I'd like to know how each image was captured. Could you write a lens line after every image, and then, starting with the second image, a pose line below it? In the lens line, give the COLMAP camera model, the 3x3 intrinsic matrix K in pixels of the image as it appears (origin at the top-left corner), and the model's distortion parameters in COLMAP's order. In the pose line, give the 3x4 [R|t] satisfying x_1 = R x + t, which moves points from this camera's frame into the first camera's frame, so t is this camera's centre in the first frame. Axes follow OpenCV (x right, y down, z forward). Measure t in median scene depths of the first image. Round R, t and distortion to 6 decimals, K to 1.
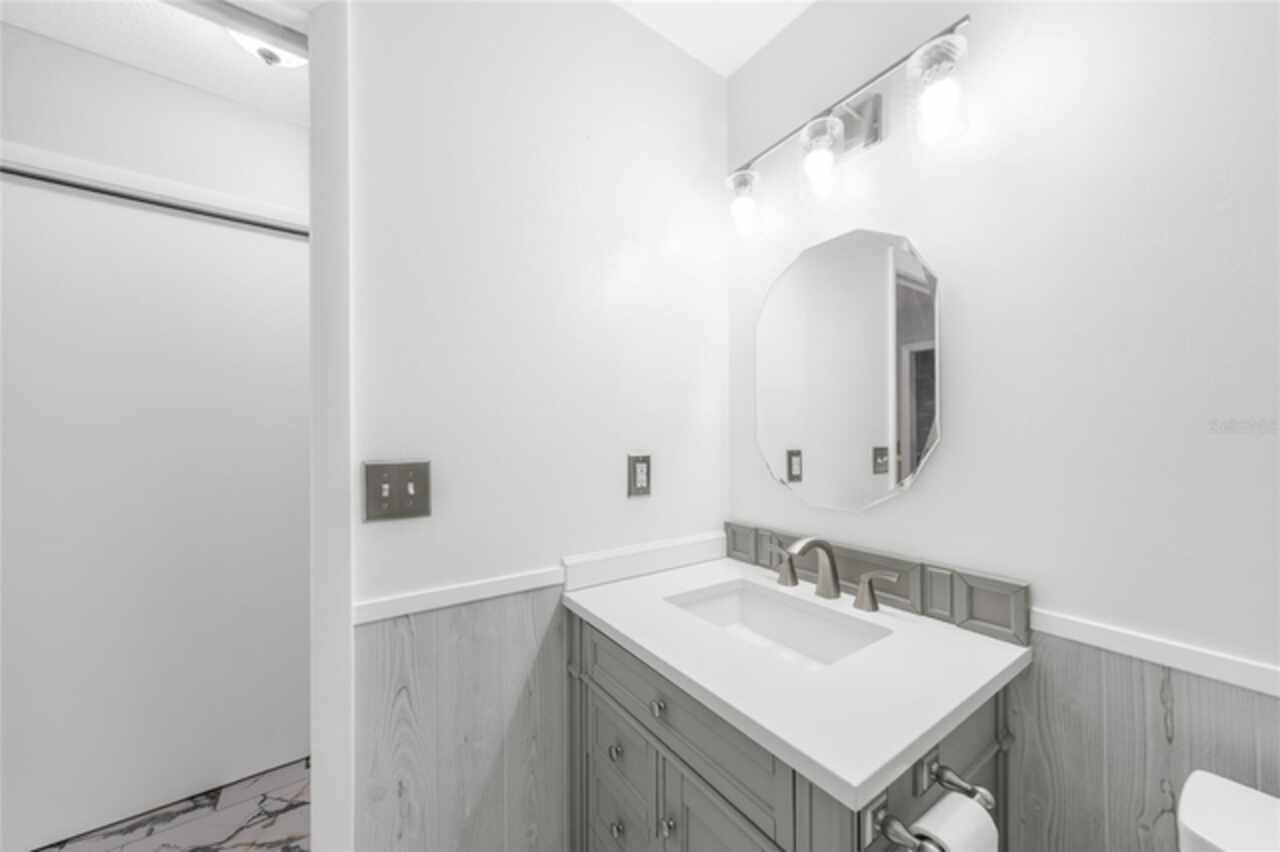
lens RADIAL K [[448.9, 0, 638.8], [0, 448.9, 429.9], [0, 0, 1]] dist [0.000070, 0.000006]
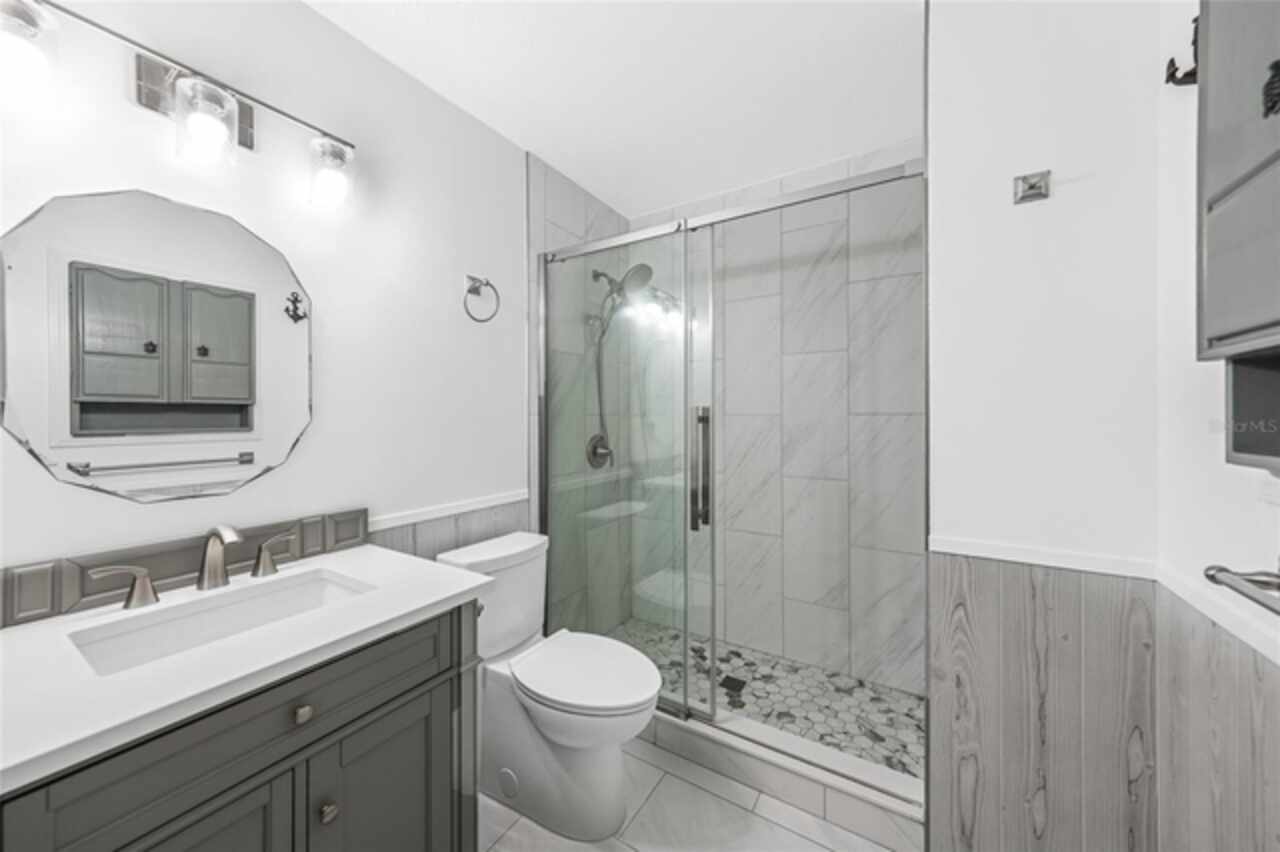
lens RADIAL K [[448.9, 0, 638.8], [0, 448.9, 429.9], [0, 0, 1]] dist [0.000070, 0.000006]
pose [[-0.401118, -0.018821, 0.915833, -0.959578], [-0.002107, 0.999805, 0.019623, 0.016162], [-0.916024, 0.005942, -0.401079, 0.647998]]
